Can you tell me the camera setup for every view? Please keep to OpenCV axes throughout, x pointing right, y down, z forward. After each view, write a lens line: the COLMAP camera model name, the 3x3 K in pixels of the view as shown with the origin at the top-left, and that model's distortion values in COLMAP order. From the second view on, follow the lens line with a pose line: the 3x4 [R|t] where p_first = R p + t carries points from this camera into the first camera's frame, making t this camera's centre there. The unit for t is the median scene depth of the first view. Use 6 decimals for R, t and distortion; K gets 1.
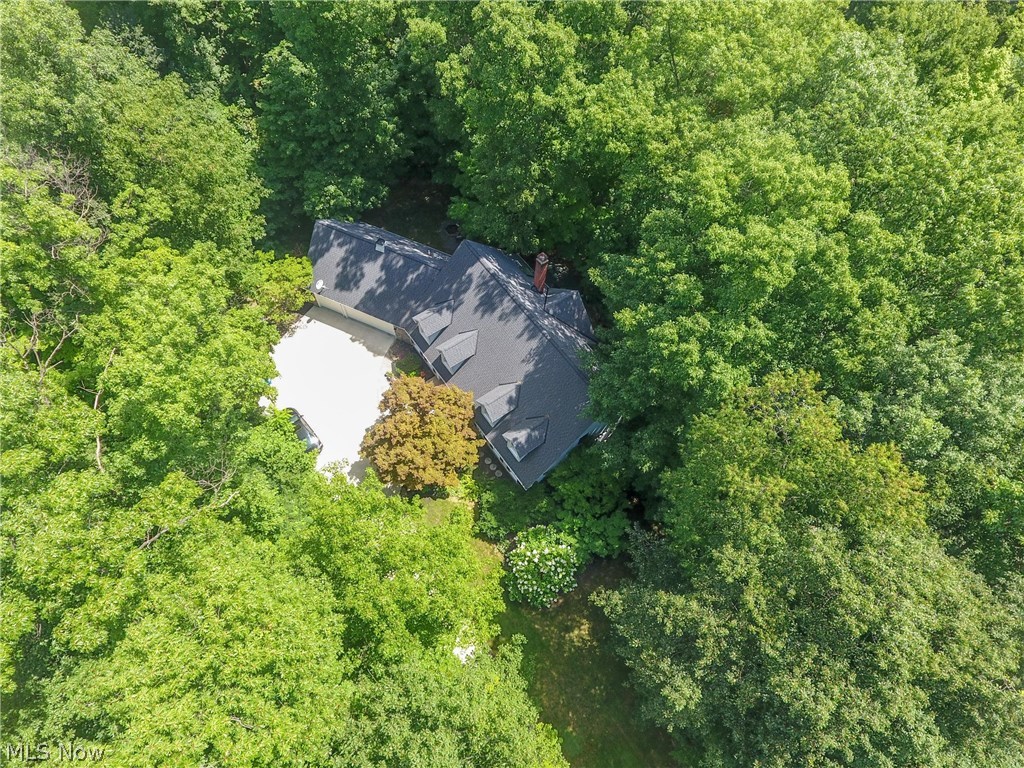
lens RADIAL K [[587.6, 0, 507.8], [0, 587.6, 384.0], [0, 0, 1]] dist [-0.007818, 0.002060]
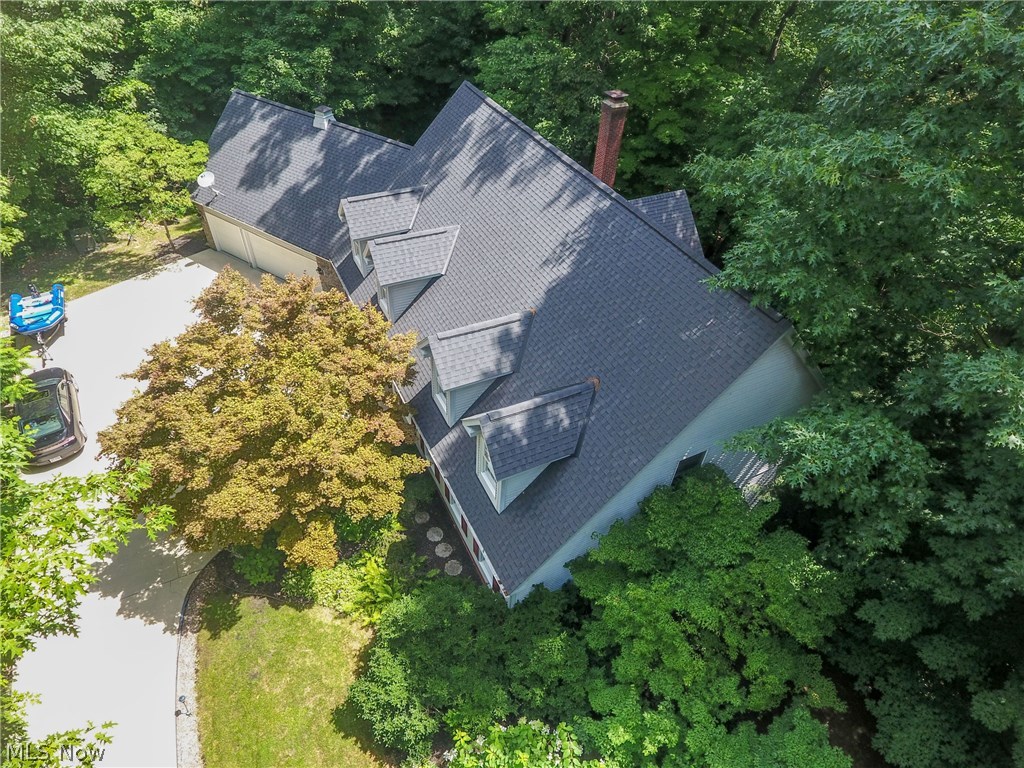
lens RADIAL K [[587.6, 0, 516.2], [0, 587.6, 379.2], [0, 0, 1]] dist [-0.007818, 0.002060]
pose [[0.986066, 0.130615, -0.103022, 0.052690], [-0.159477, 0.918439, -0.361991, 0.180353], [0.047338, 0.373377, 0.926471, 0.618188]]
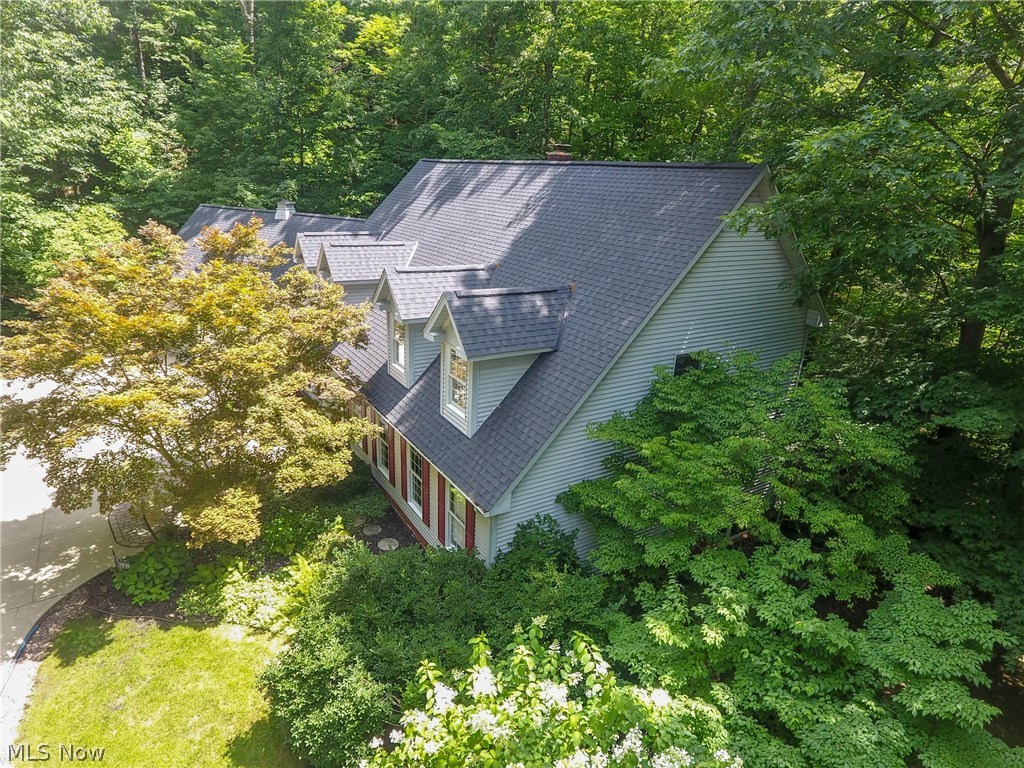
lens RADIAL K [[587.6, 0, 513.2], [0, 587.6, 392.7], [0, 0, 1]] dist [-0.007818, 0.002060]
pose [[0.997024, 0.042616, -0.064237, 0.054908], [-0.075391, 0.712925, -0.697176, 0.308625], [0.016085, 0.699944, 0.714017, 0.752762]]
